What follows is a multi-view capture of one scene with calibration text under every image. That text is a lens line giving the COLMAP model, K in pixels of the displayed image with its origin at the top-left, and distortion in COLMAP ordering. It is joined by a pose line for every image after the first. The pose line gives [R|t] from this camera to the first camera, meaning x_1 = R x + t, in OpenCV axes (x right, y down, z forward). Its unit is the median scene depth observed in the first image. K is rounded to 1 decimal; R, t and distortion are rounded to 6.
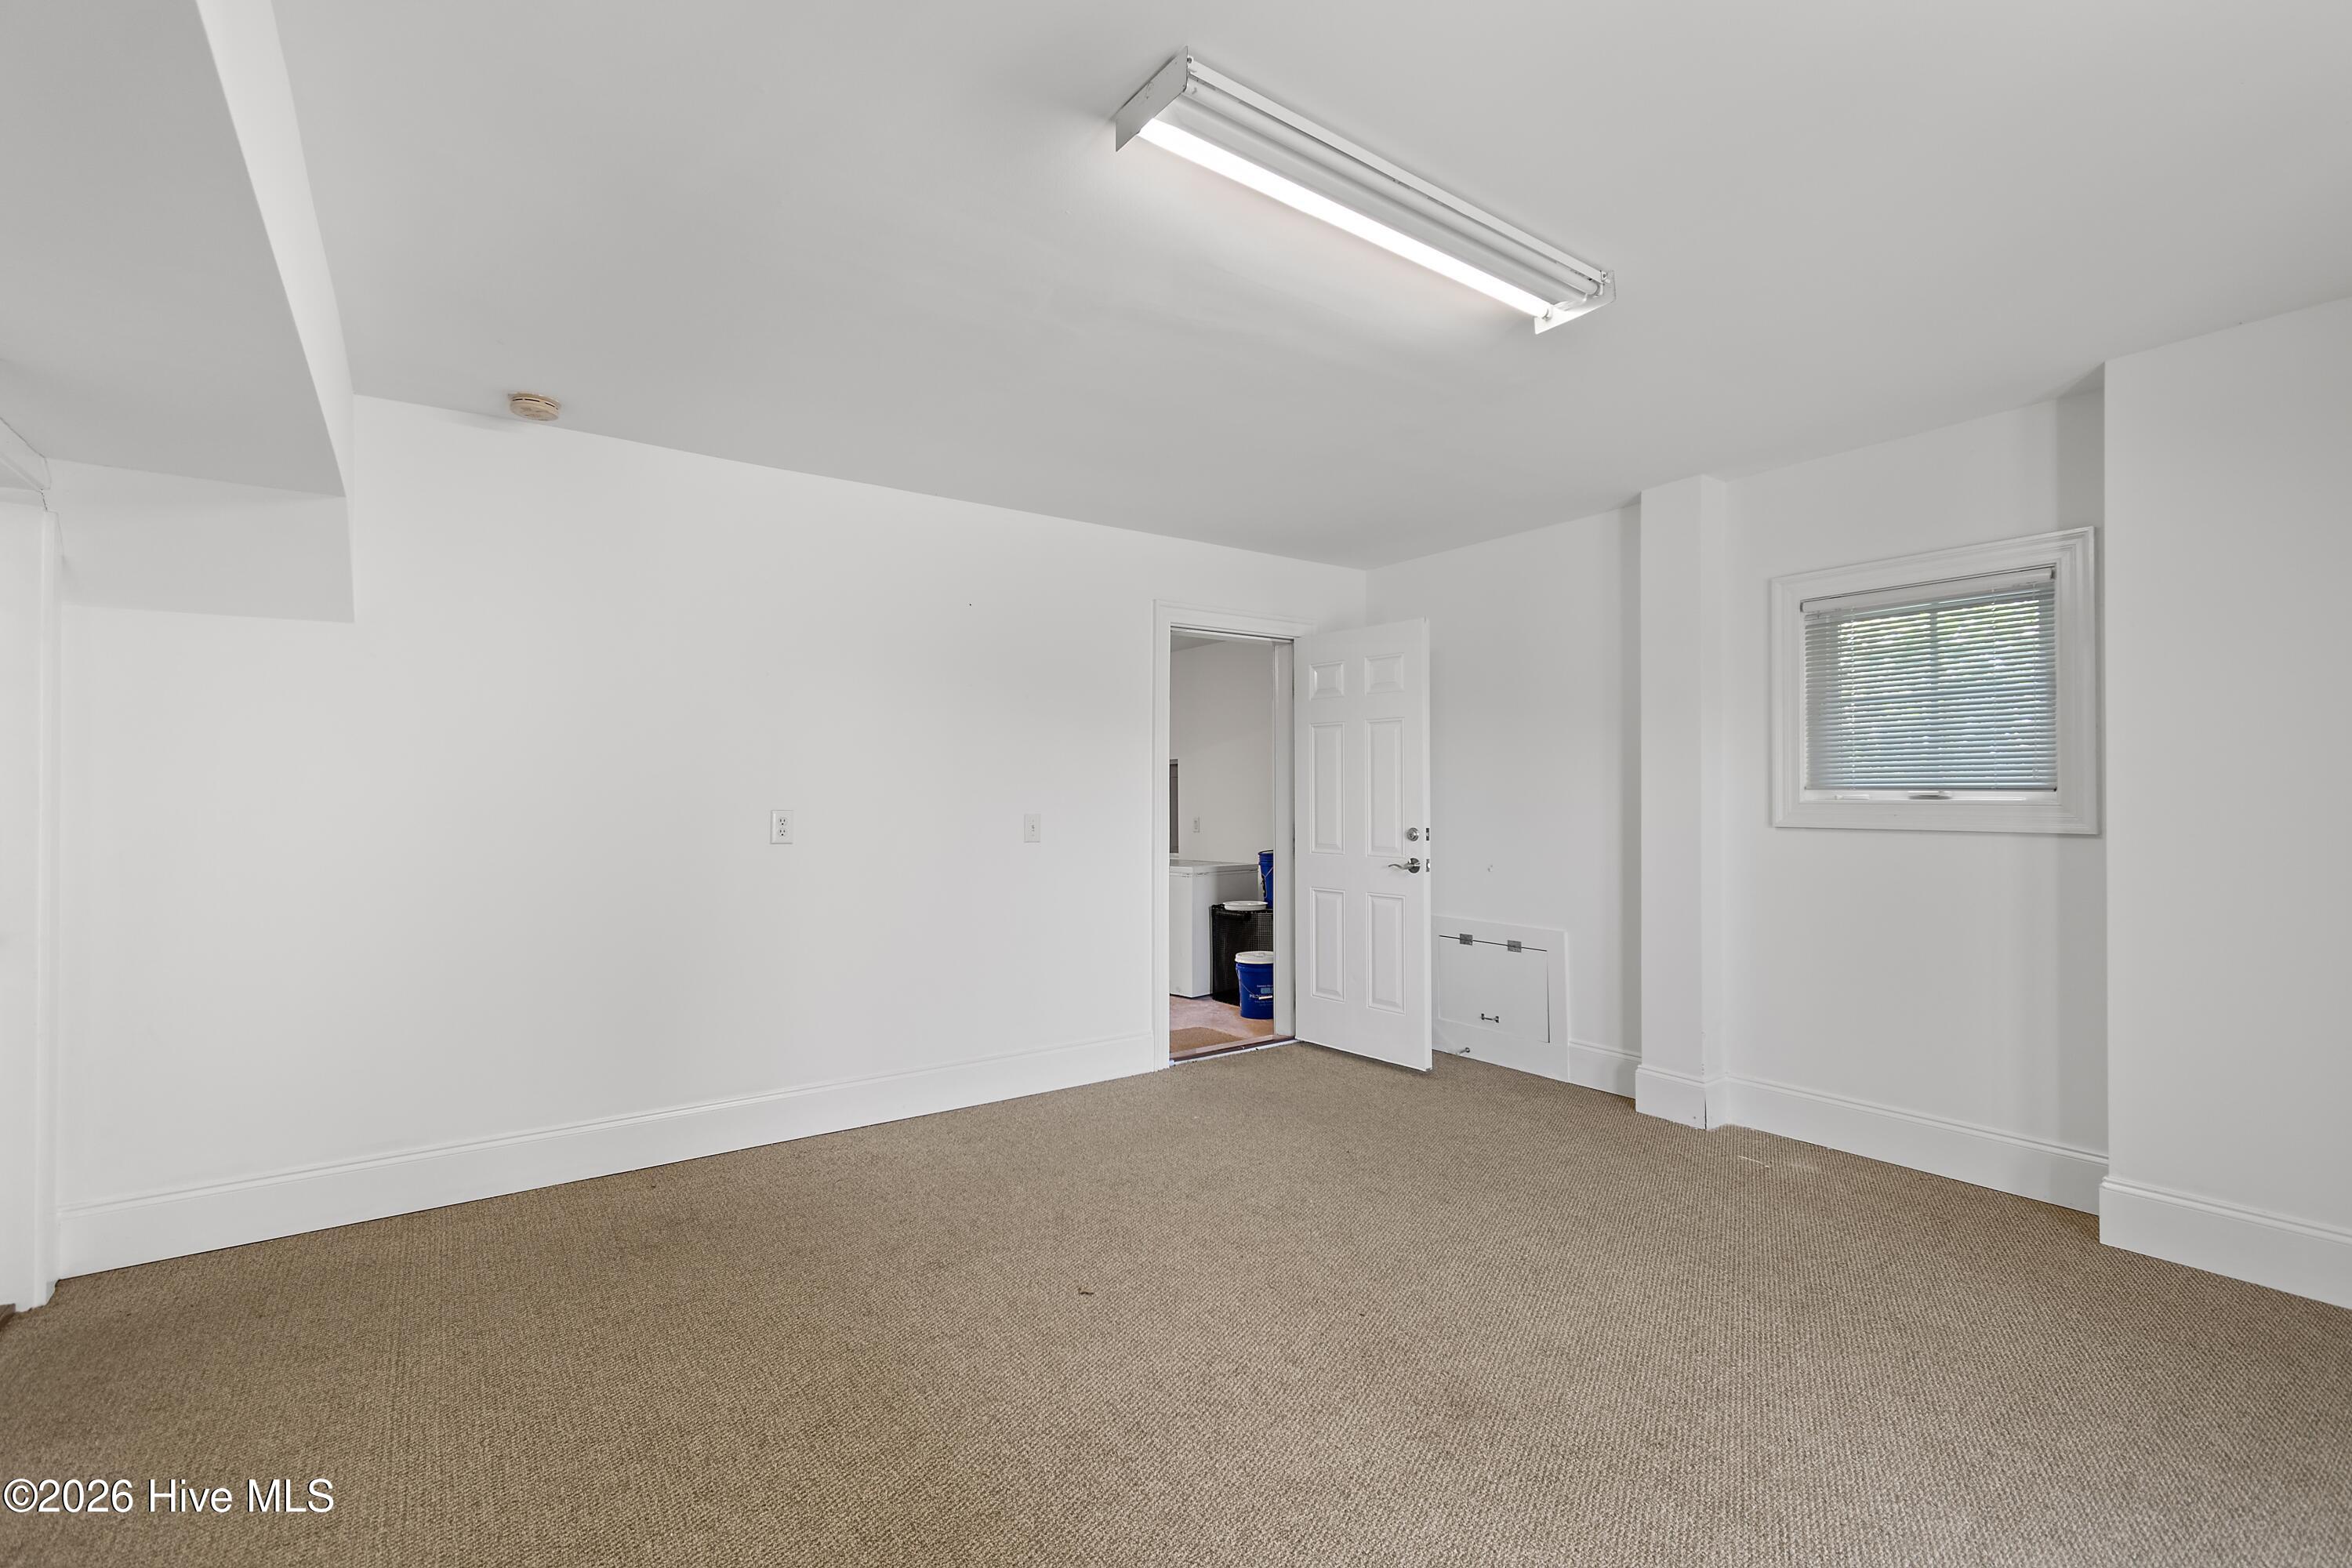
lens RADIAL K [[1054.1, 0, 1184.1], [0, 1054.1, 786.6], [0, 0, 1]] dist [0.000235, -0.000953]
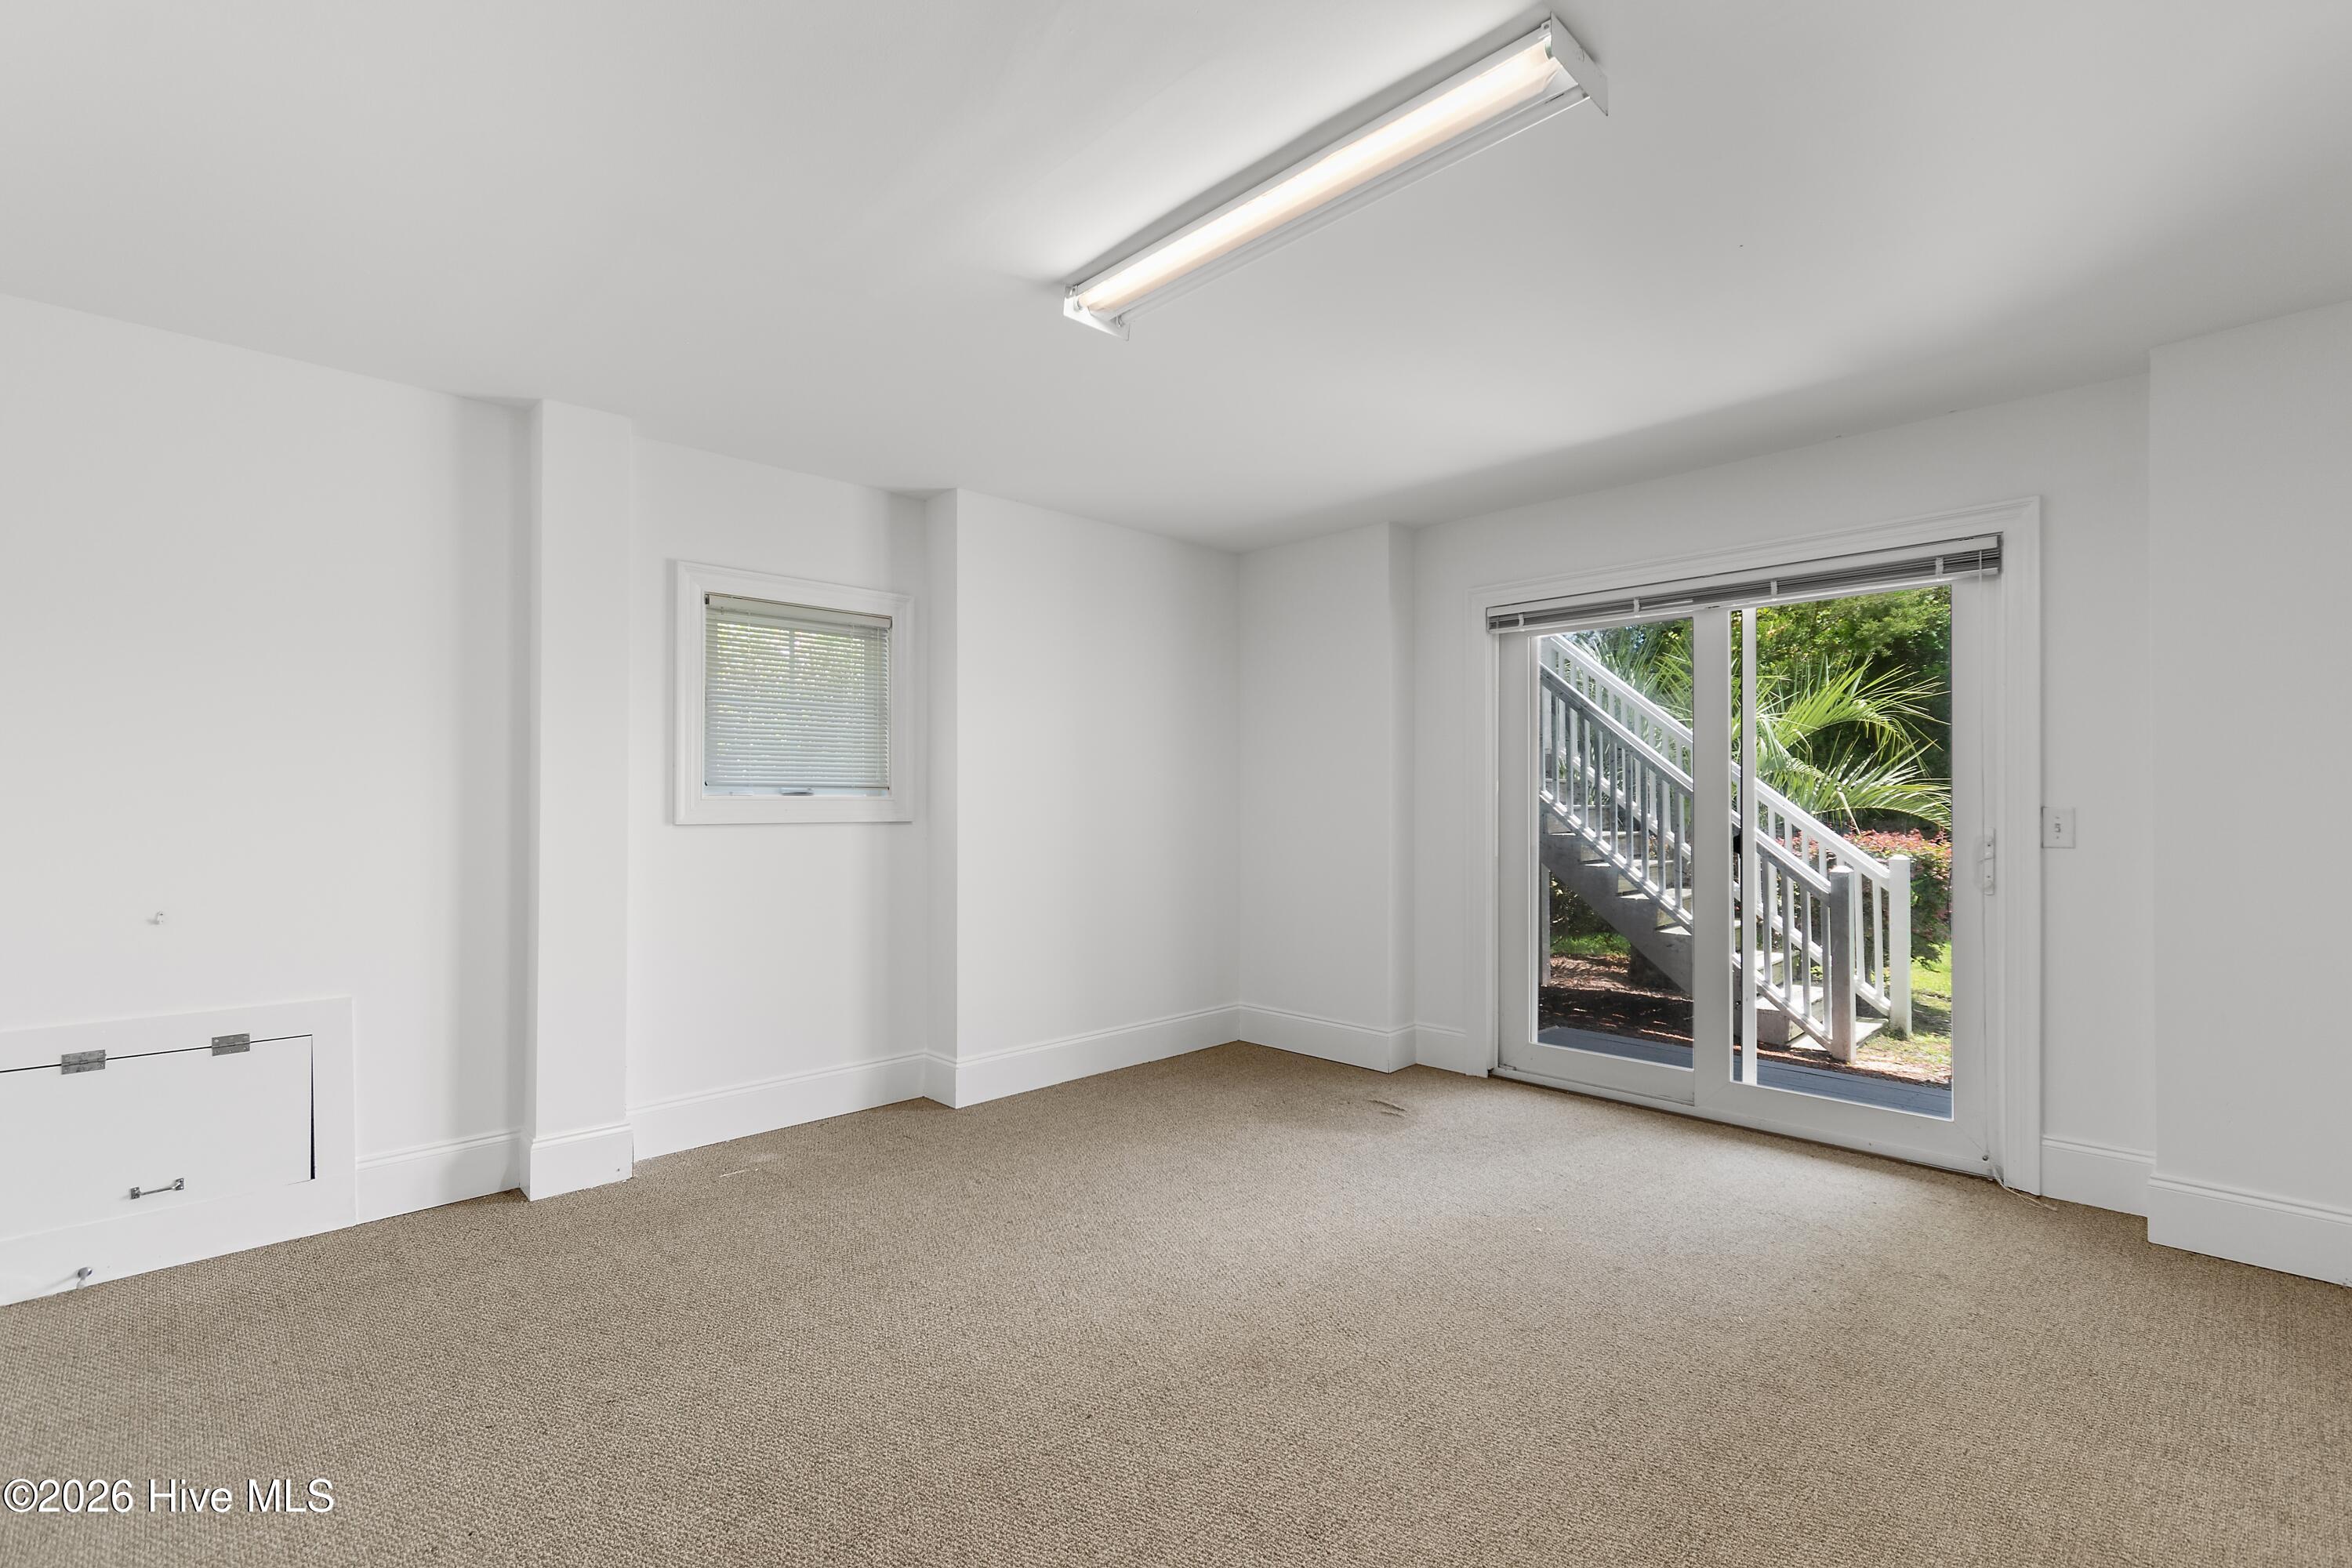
lens RADIAL K [[1054.1, 0, 1184.8], [0, 1054.1, 792.1], [0, 0, 1]] dist [0.000235, -0.000953]
pose [[-0.158066, 0.003240, 0.987423, -0.442915], [-0.009928, 0.999939, -0.004871, 0.009310], [-0.987379, -0.010573, -0.158024, 0.708284]]
